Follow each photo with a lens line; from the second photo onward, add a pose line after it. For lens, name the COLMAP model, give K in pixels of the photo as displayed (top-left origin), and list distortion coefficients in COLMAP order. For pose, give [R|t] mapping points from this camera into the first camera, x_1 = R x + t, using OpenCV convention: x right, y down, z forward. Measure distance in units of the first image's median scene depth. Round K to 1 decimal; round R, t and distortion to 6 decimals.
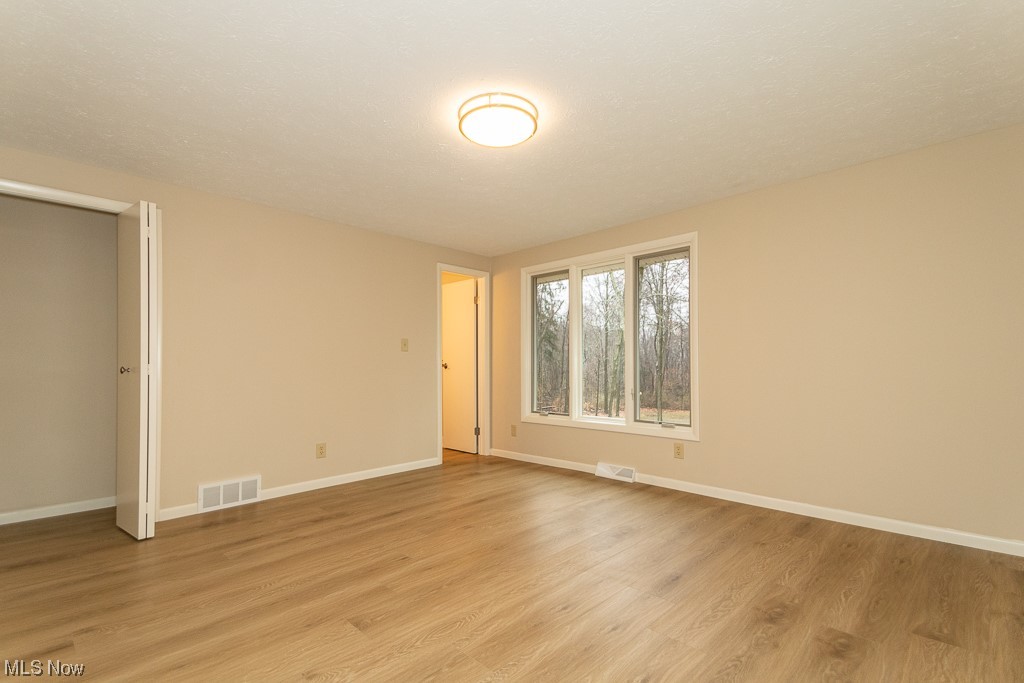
lens RADIAL K [[466.8, 0, 509.4], [0, 466.8, 351.4], [0, 0, 1]] dist [0.042307, -0.000951]
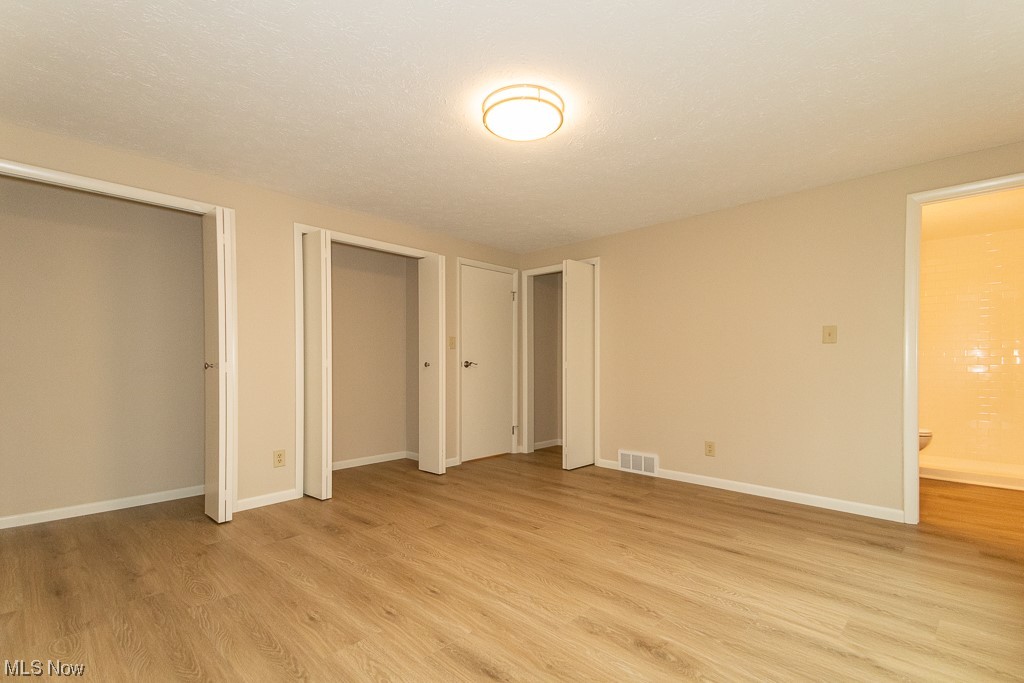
lens RADIAL K [[463.3, 0, 504.3], [0, 463.3, 359.9], [0, 0, 1]] dist [0.046301, -0.000467]
pose [[0.015622, 0.002428, -0.999875, 0.700402], [0.030834, 0.999520, 0.002909, 0.011414], [0.999402, -0.030876, 0.015540, 0.686702]]
